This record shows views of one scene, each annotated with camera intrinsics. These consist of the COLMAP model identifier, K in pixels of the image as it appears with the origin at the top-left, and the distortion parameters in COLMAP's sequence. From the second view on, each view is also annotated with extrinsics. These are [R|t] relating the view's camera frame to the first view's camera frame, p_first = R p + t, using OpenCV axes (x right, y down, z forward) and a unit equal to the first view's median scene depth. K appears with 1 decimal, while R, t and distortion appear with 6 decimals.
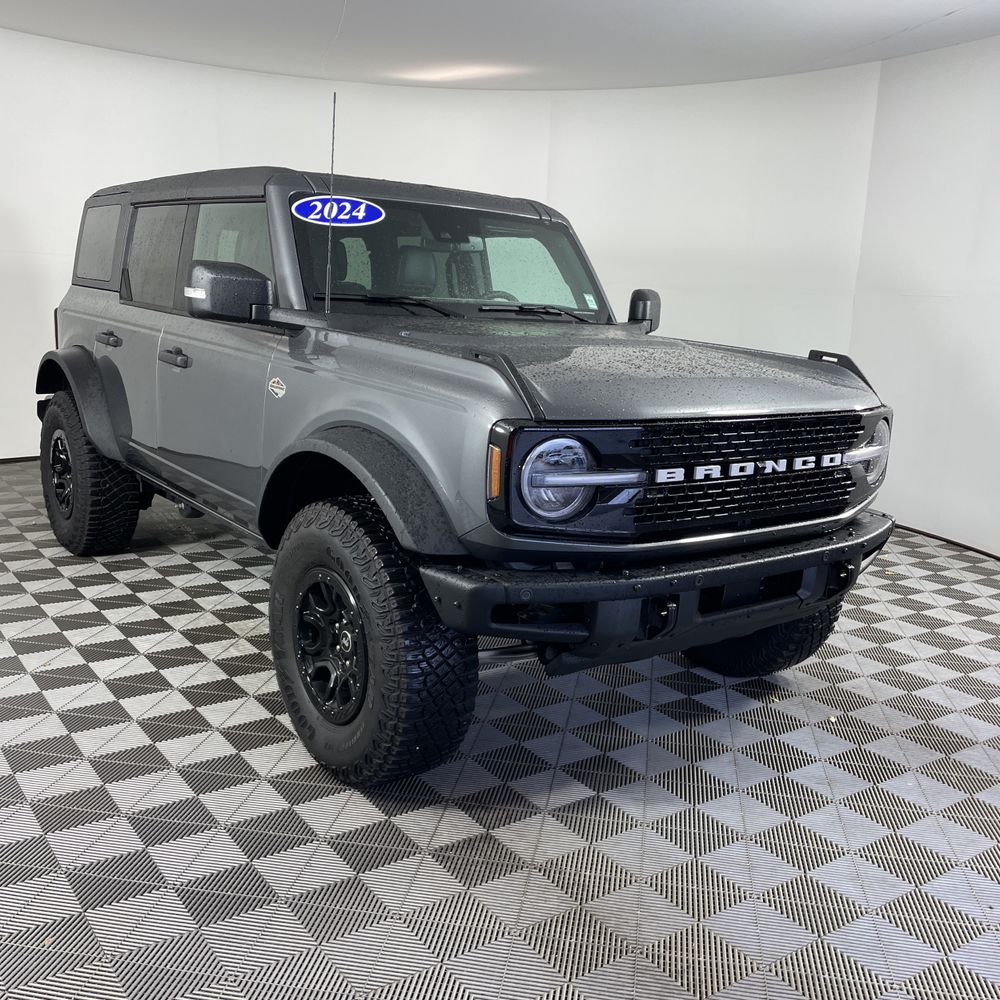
lens RADIAL K [[1001.9, 0, 500.0], [0, 1001.9, 500.0], [0, 0, 1]] dist [0.086956, -0.117405]
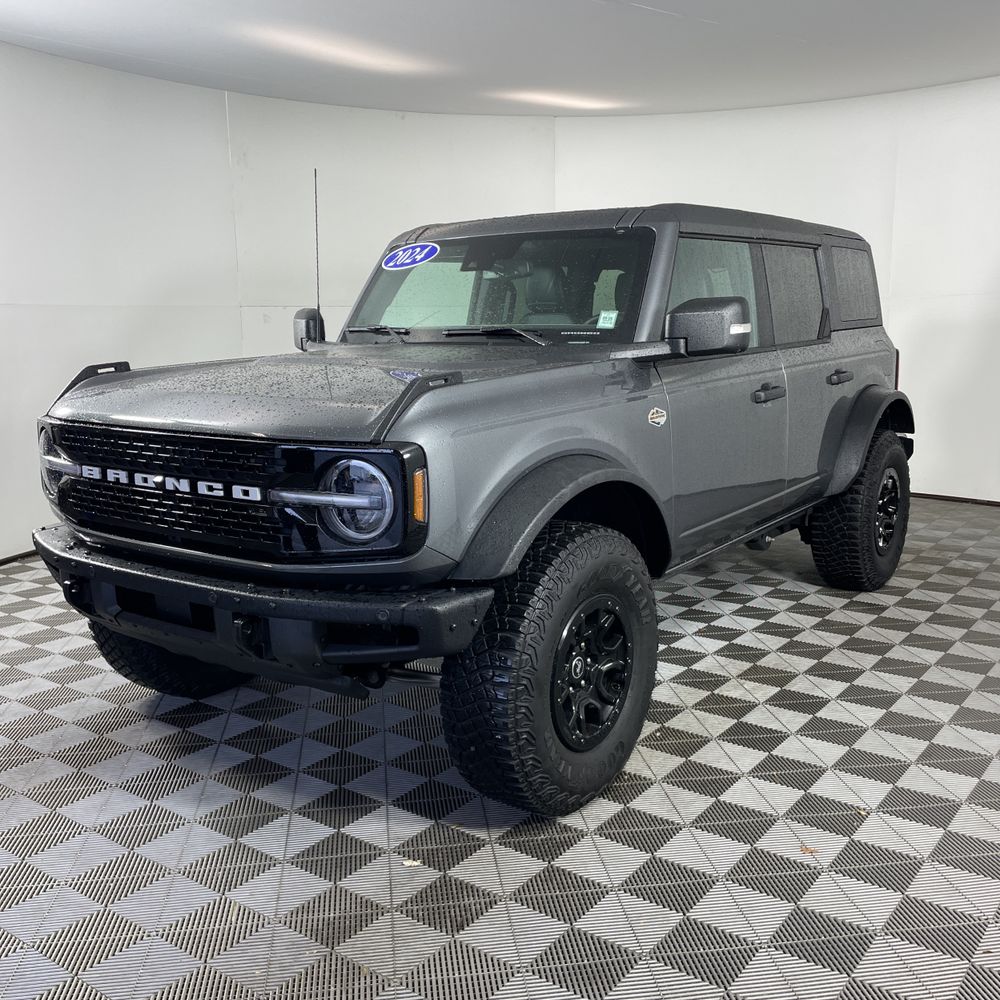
lens RADIAL K [[1000.9, 0, 503.6], [0, 1000.9, 472.7], [0, 0, 1]] dist [0.089753, -0.008130]
pose [[0.297110, 0.089986, -0.950593, 1.016272], [-0.163723, 0.985606, 0.042129, -0.108173], [0.940702, 0.143117, 0.307567, 0.793208]]
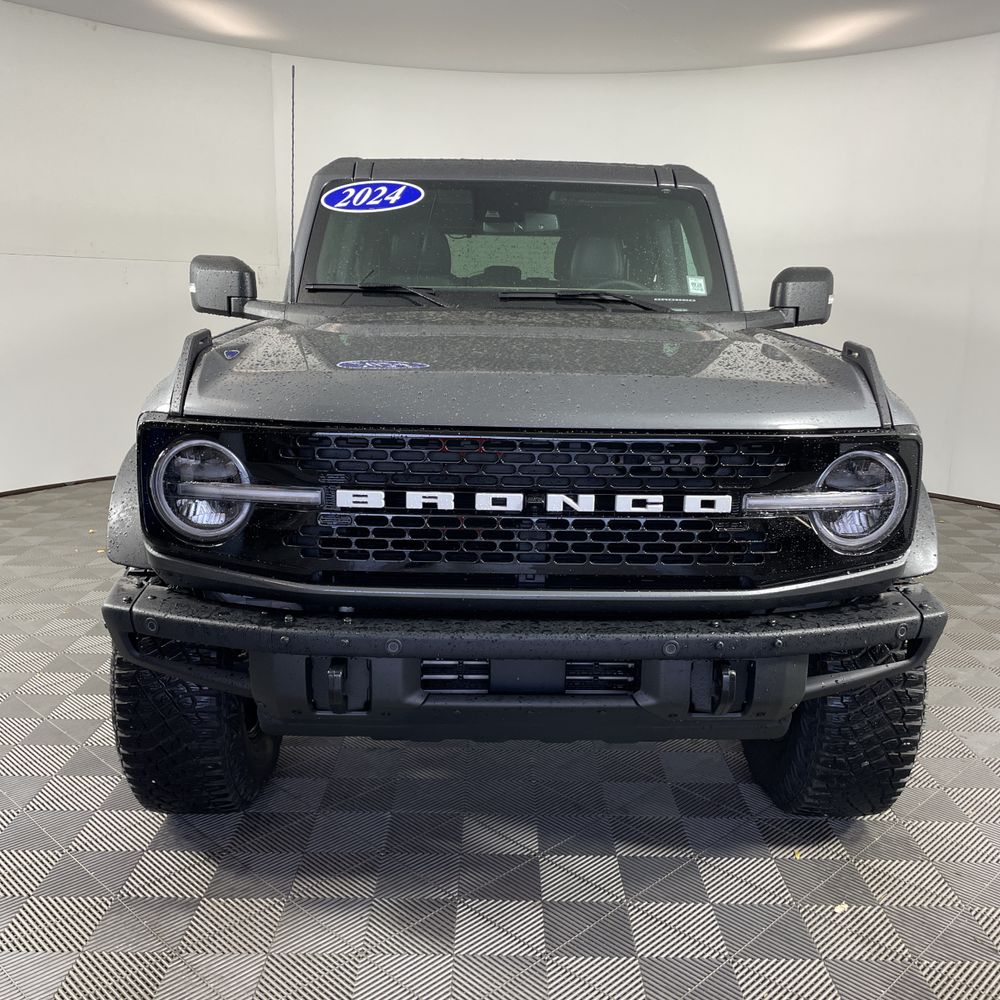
lens RADIAL K [[1001.9, 0, 500.0], [0, 1001.9, 500.0], [0, 0, 1]] dist [0.086956, -0.117405]
pose [[0.813662, 0.083934, -0.575247, 0.501524], [-0.094252, 0.995477, 0.011934, -0.031298], [0.573647, 0.044508, 0.817893, 0.326519]]
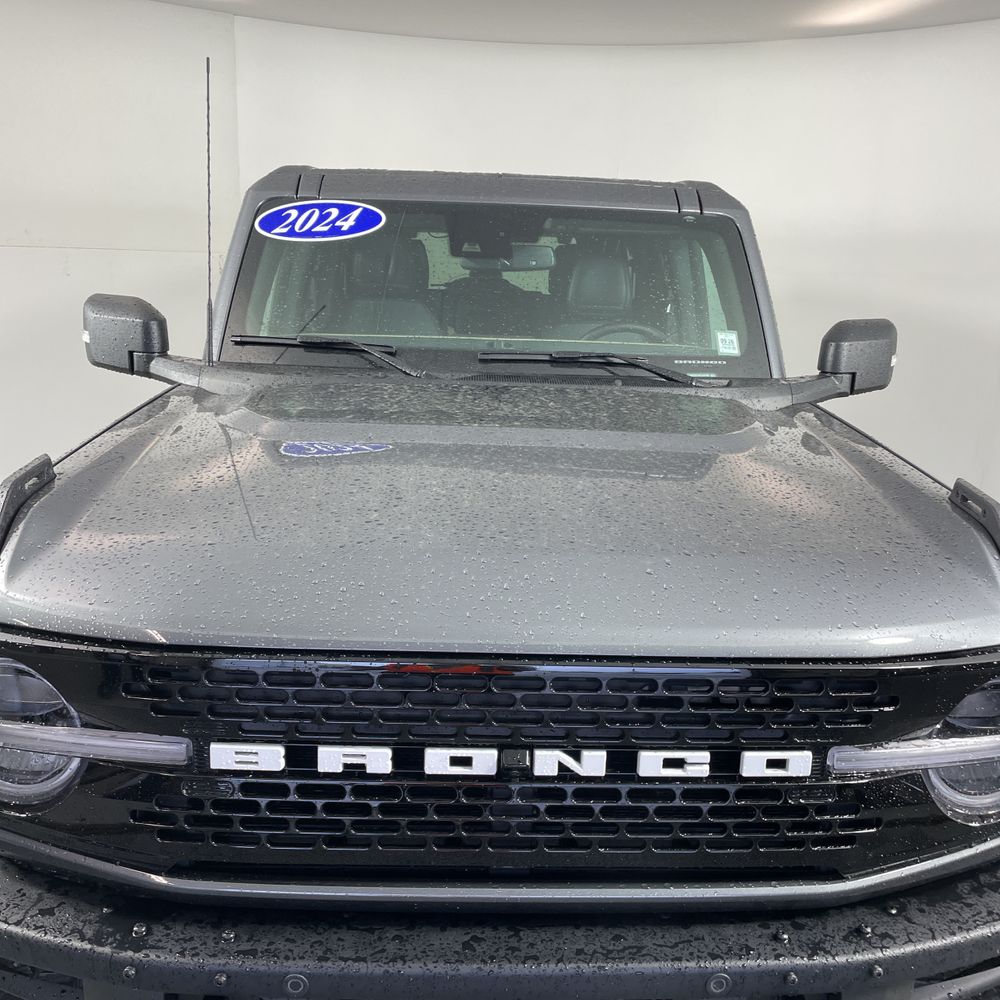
lens RADIAL K [[1003.4, 0, 511.1], [0, 1003.4, 491.4], [0, 0, 1]] dist [0.091049, -0.139059]
pose [[0.823742, 0.108917, -0.556405, 0.391596], [-0.106117, 0.993650, 0.037405, -0.135238], [0.556946, 0.028232, 0.830069, 0.481434]]
